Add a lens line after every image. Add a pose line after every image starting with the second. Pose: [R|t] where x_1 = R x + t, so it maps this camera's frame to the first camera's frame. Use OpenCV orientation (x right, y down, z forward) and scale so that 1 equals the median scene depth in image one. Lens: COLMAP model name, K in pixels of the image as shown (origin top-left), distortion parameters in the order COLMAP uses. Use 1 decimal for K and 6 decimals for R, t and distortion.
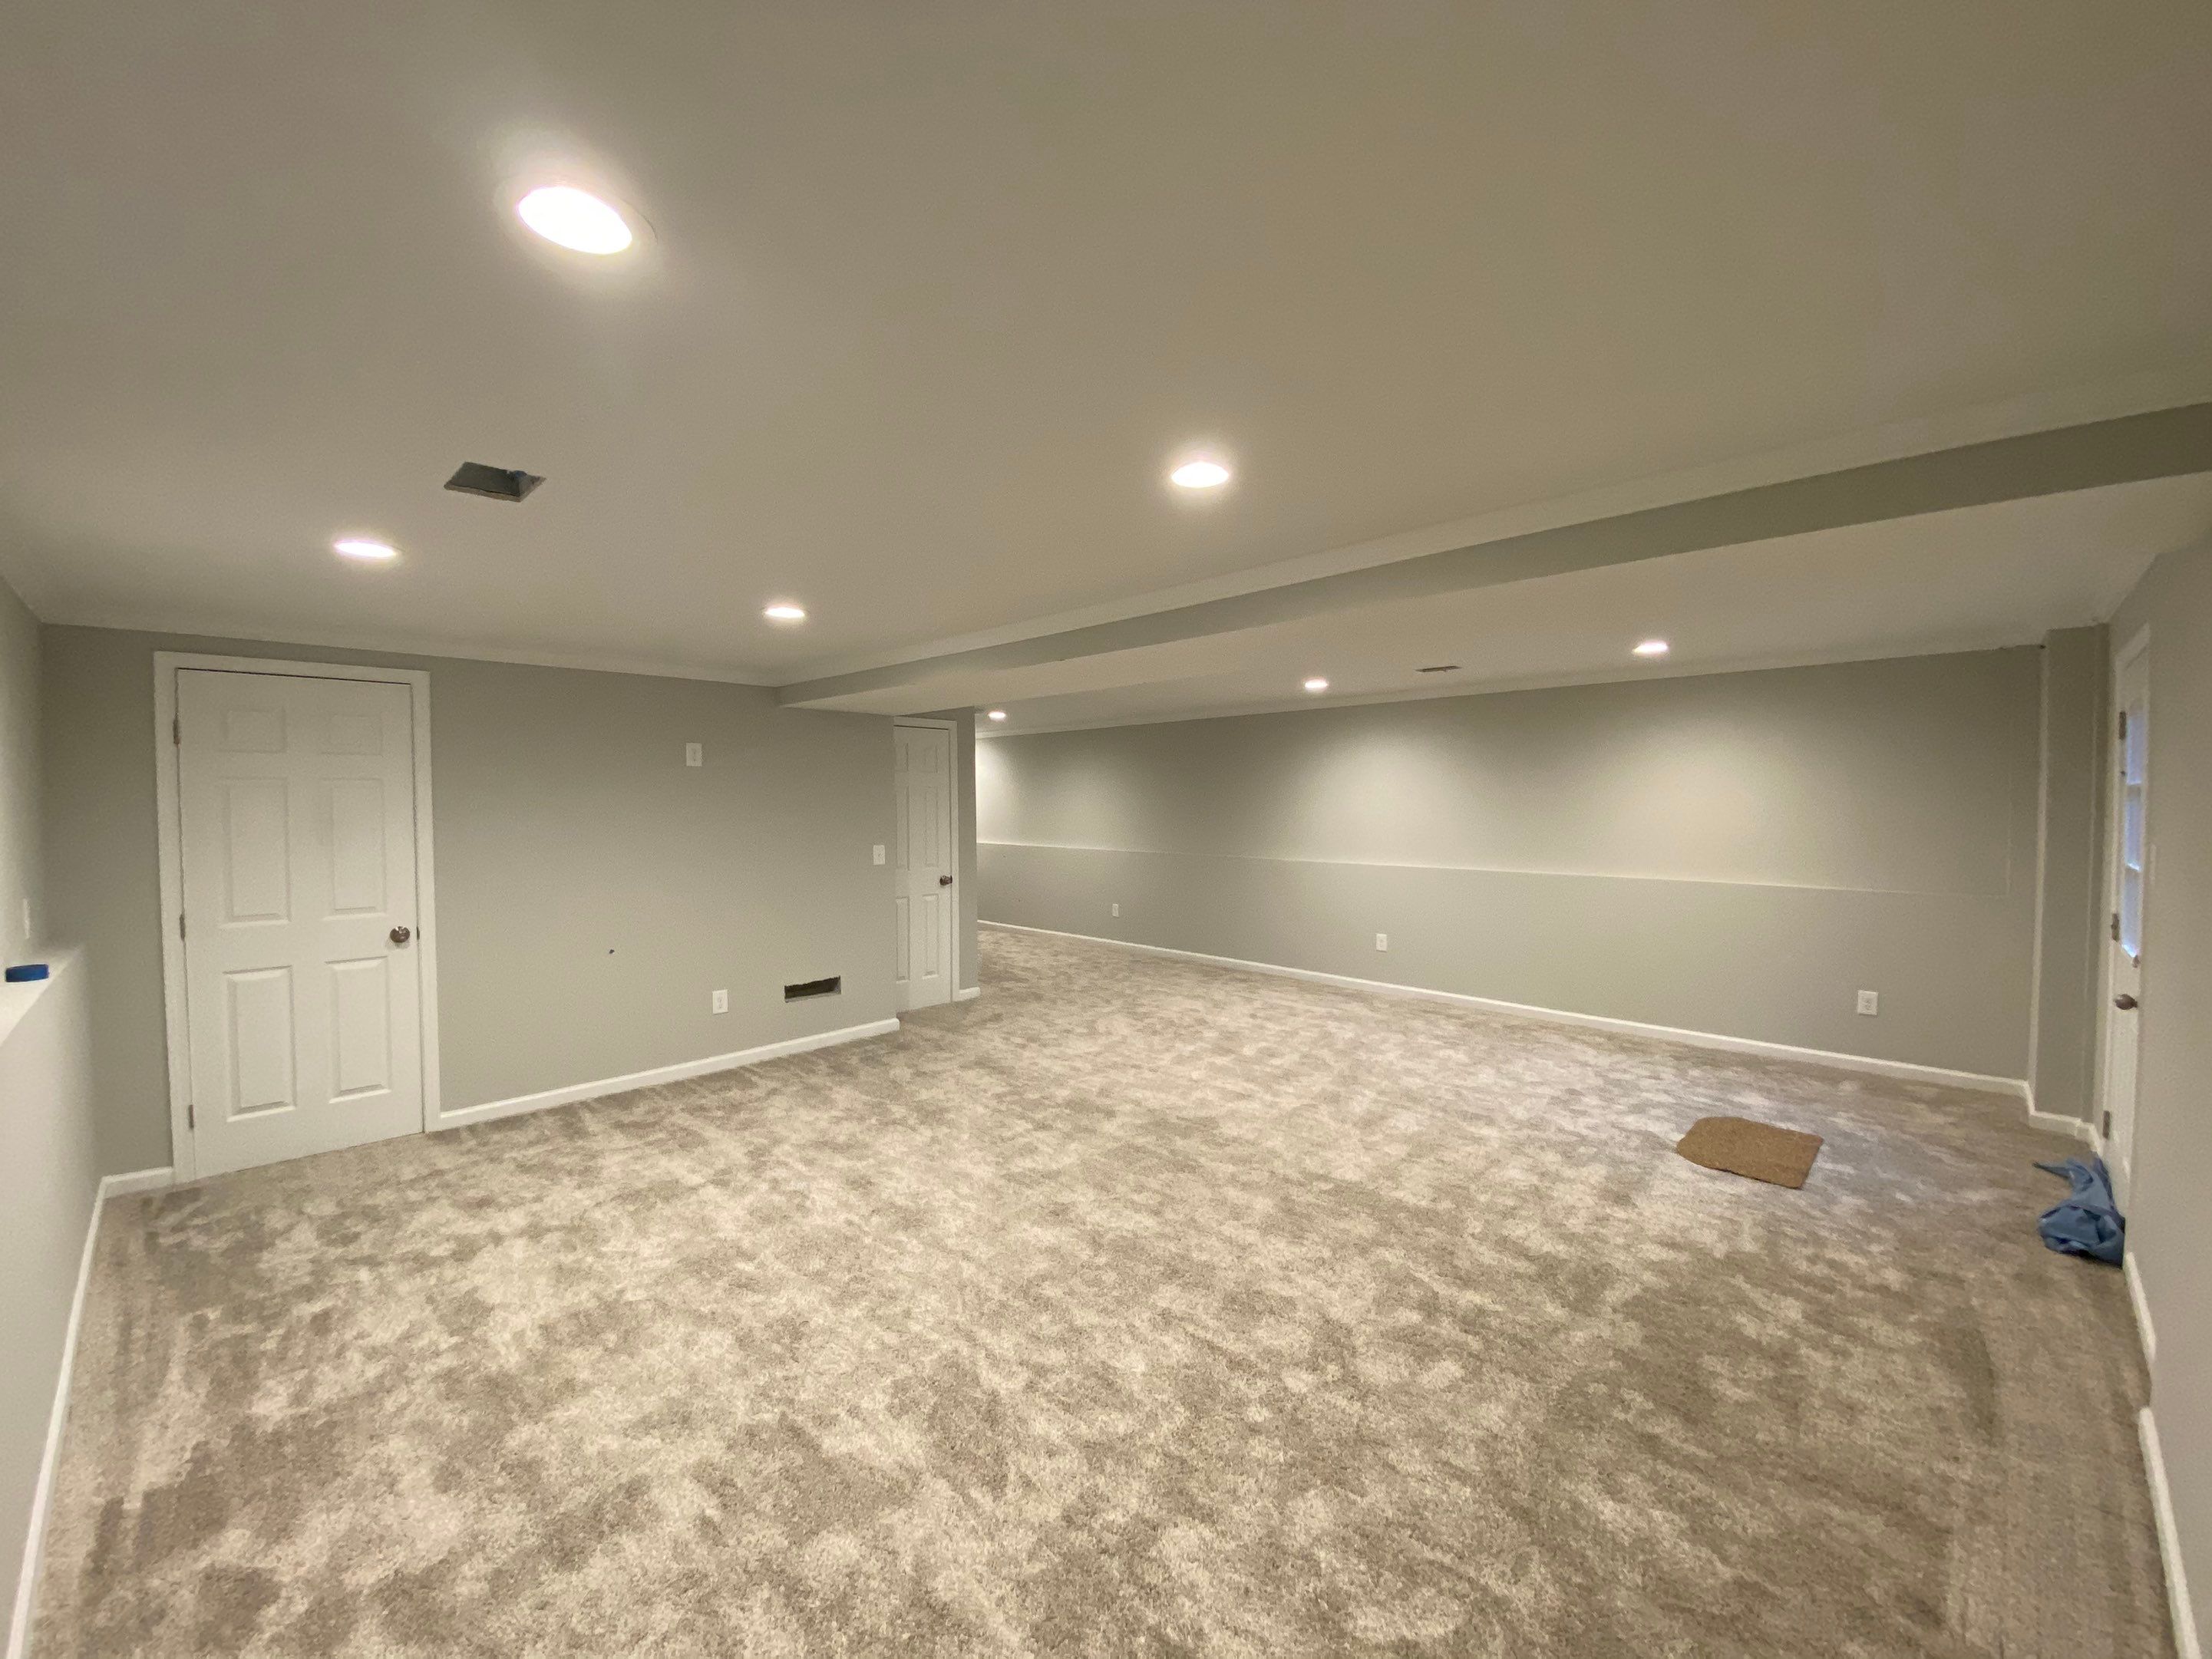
lens RADIAL K [[878.0, 0, 1106.0], [0, 878.0, 829.5], [0, 0, 1]] dist [-0.024698, -0.000066]
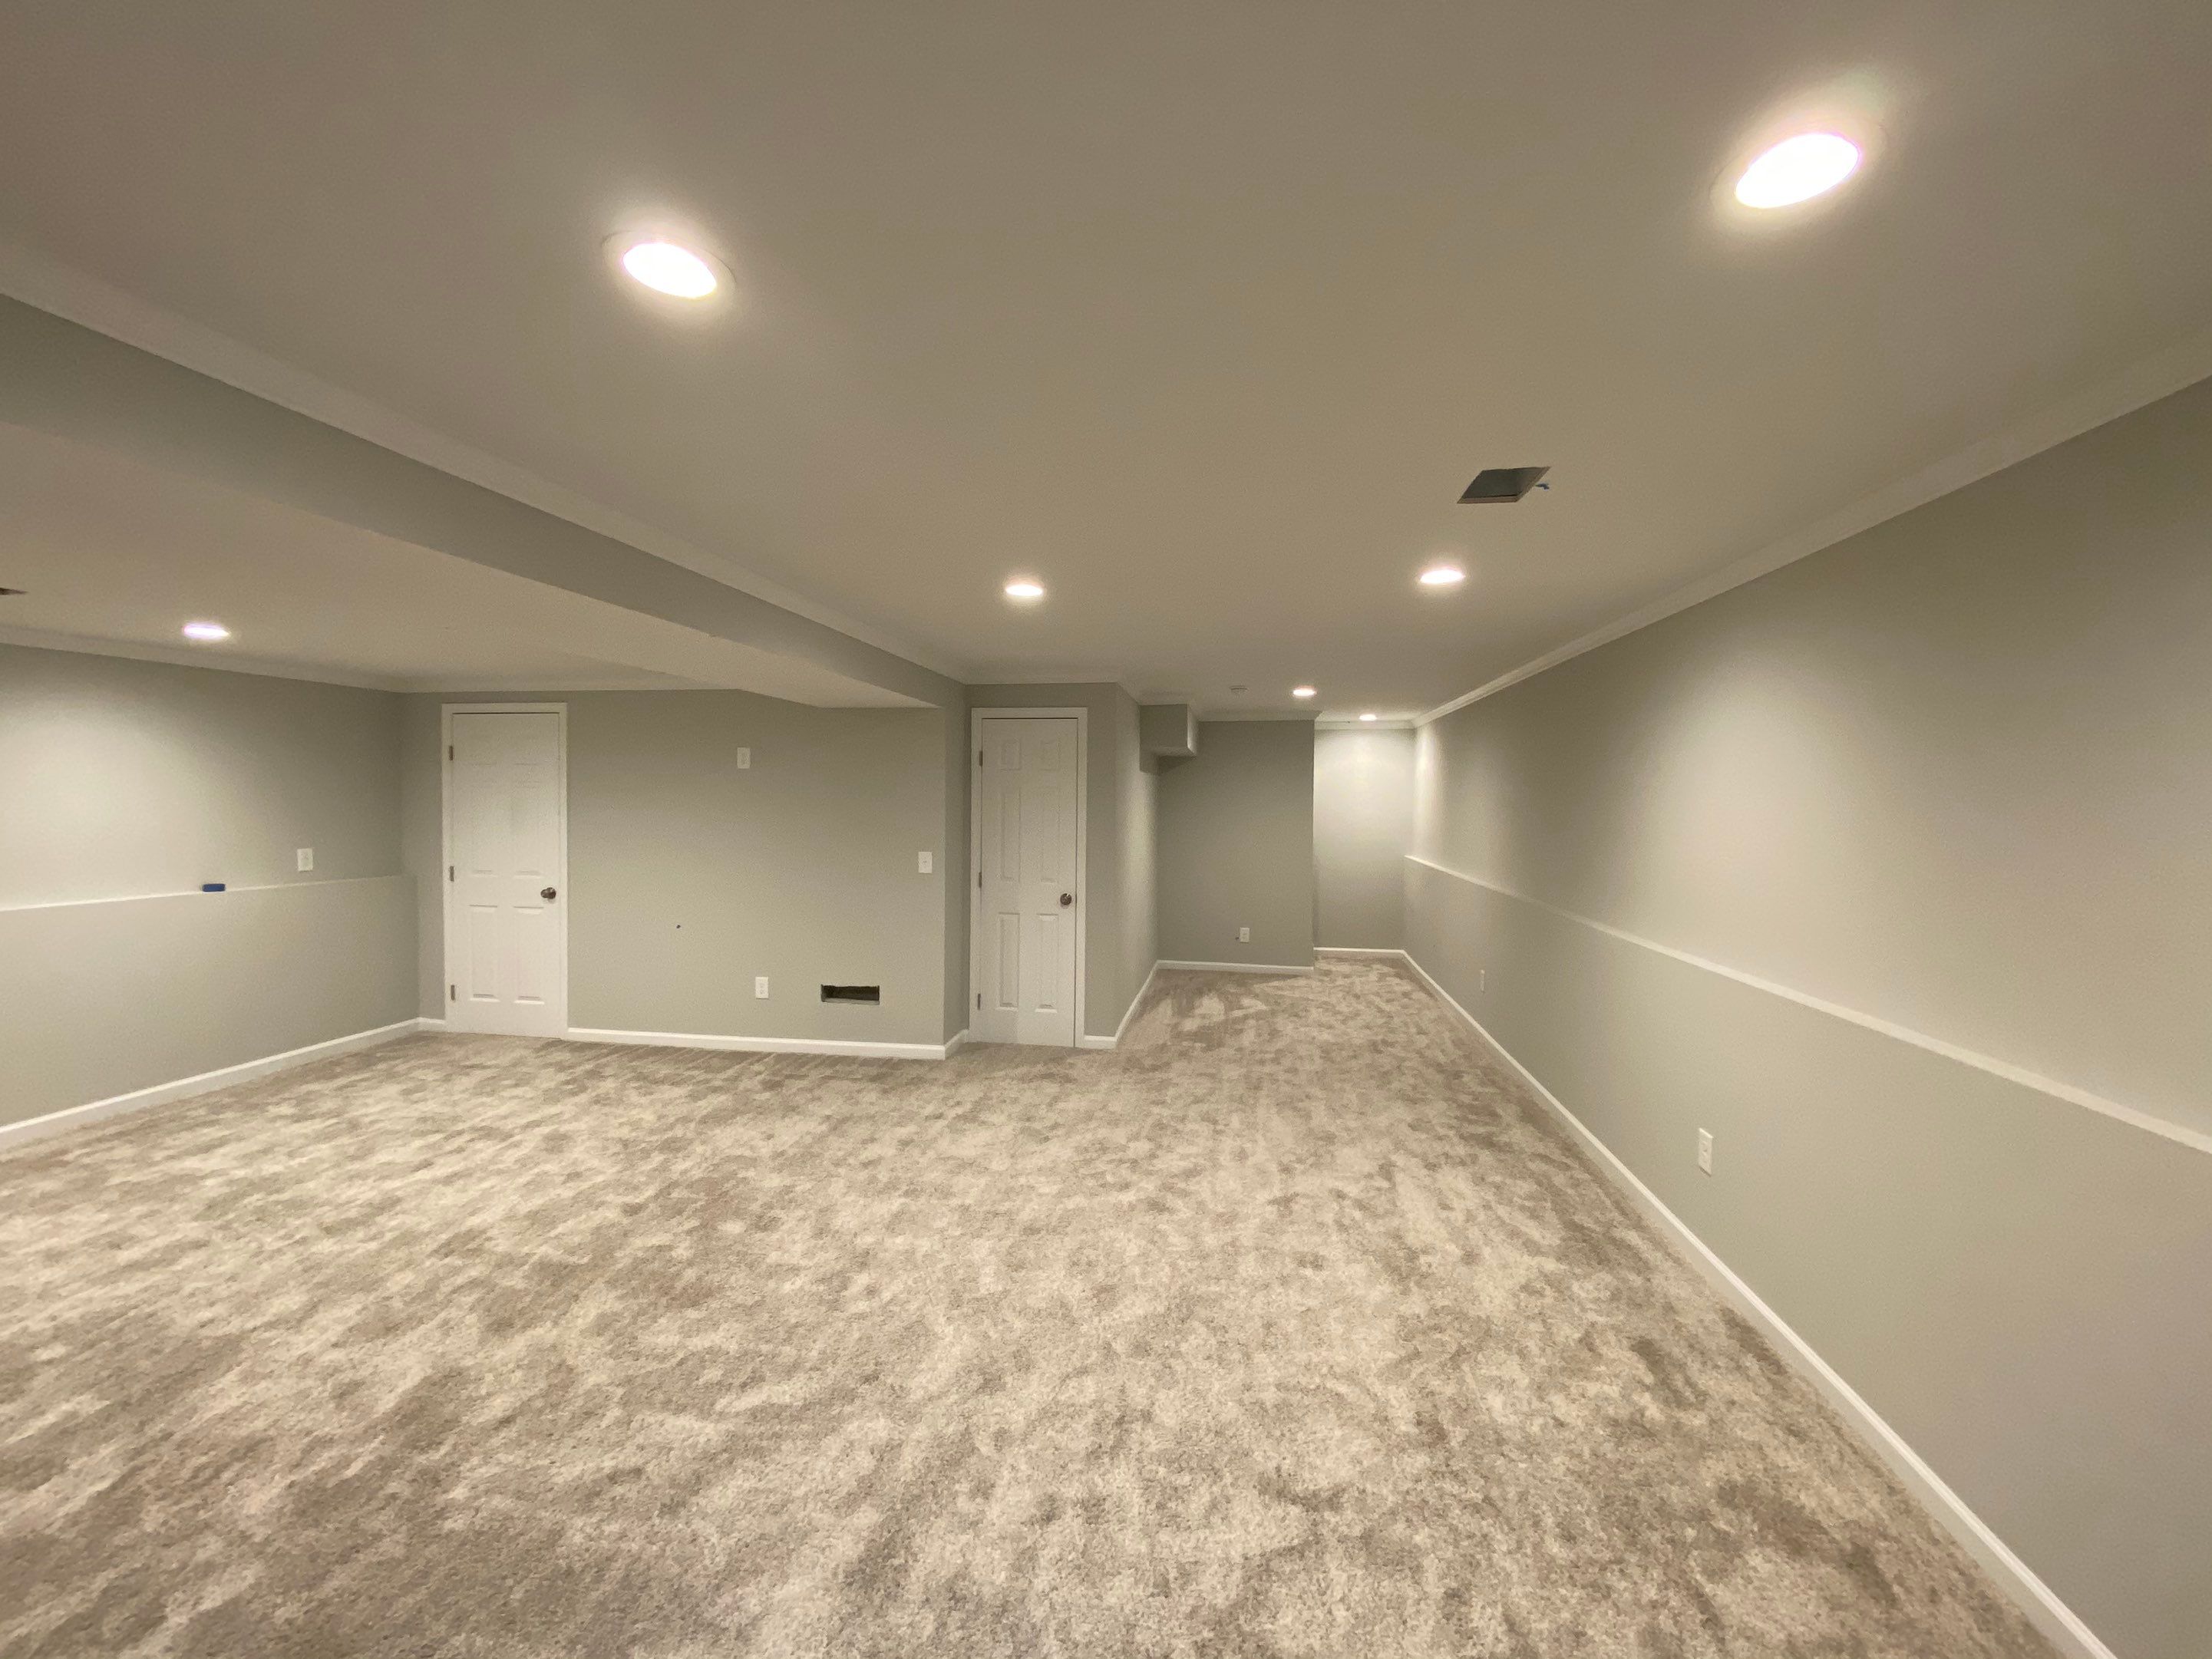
lens RADIAL K [[907.5, 0, 1106.0], [0, 907.5, 829.5], [0, 0, 1]] dist [0.044455, -0.034309]
pose [[0.557207, 0.044221, -0.829195, 0.872332], [-0.036921, 0.998913, 0.028462, -0.054012], [0.829552, 0.014755, 0.558234, 0.876971]]
